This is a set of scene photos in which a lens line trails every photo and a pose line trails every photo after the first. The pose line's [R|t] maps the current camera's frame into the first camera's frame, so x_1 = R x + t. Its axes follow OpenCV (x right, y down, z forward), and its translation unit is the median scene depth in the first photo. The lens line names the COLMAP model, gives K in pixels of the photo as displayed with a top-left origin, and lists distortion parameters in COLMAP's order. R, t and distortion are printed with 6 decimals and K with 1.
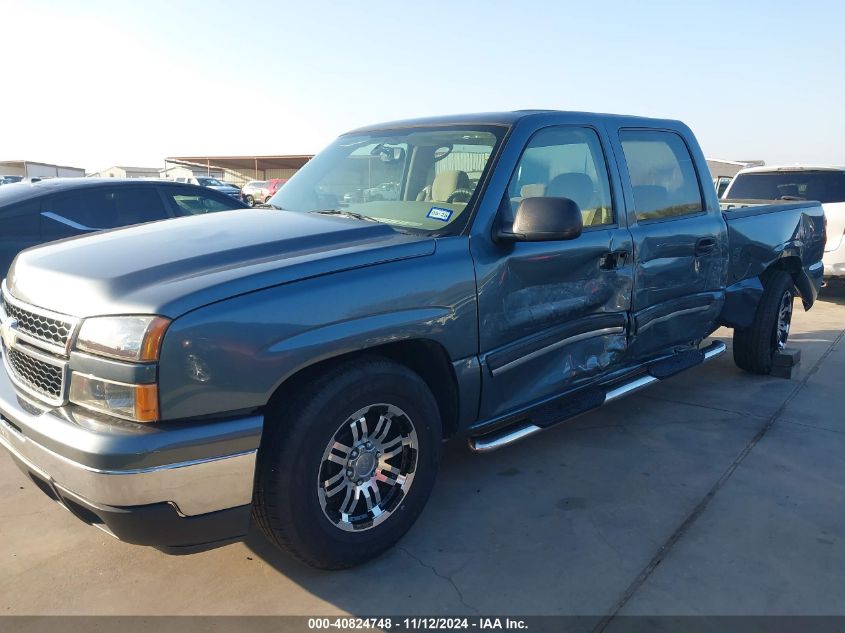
lens RADIAL K [[669.6, 0, 422.5], [0, 669.6, 316.5], [0, 0, 1]] dist [0.052916, -0.073634]
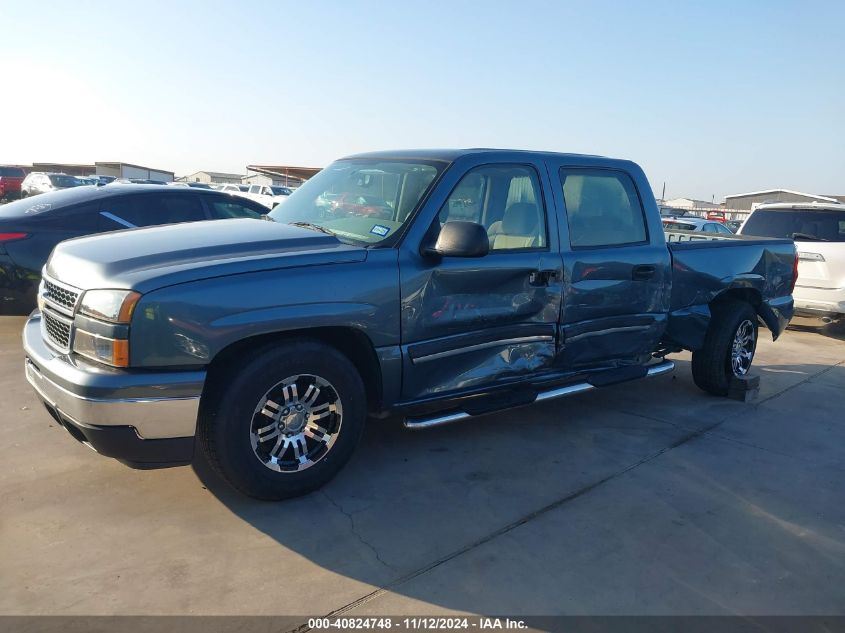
lens RADIAL K [[669.6, 0, 422.5], [0, 669.6, 316.5], [0, 0, 1]] dist [0.052916, -0.073634]
pose [[0.992490, 0.068164, -0.101578, 0.243286], [-0.070550, 0.997306, -0.020077, 0.026241], [0.099936, 0.027092, 0.994625, -0.227685]]
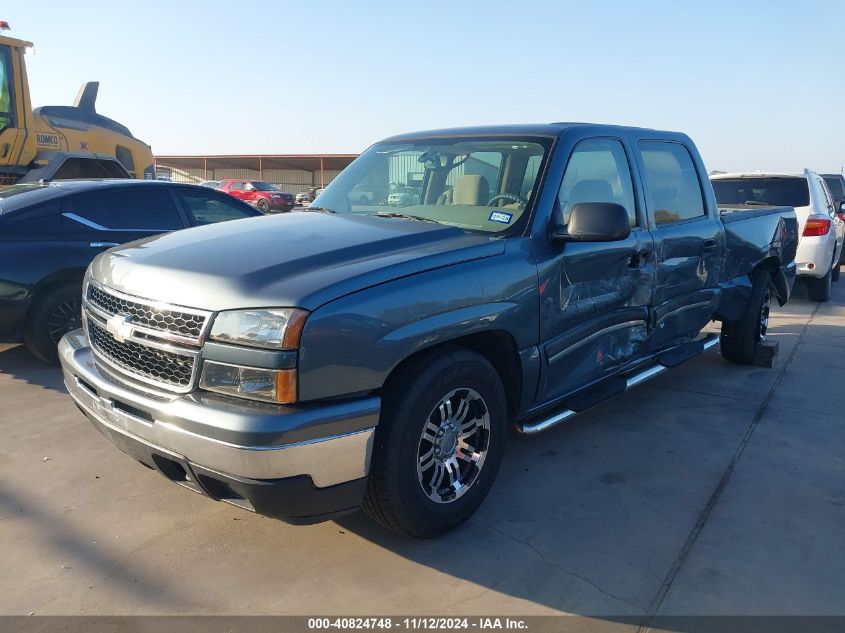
lens RADIAL K [[669.6, 0, 422.5], [0, 669.6, 316.5], [0, 0, 1]] dist [0.052916, -0.073634]
pose [[0.996929, -0.007388, 0.077967, -0.190768], [0.007554, 0.999970, -0.001831, 0.011617], [-0.077951, 0.002415, 0.996954, -0.090391]]
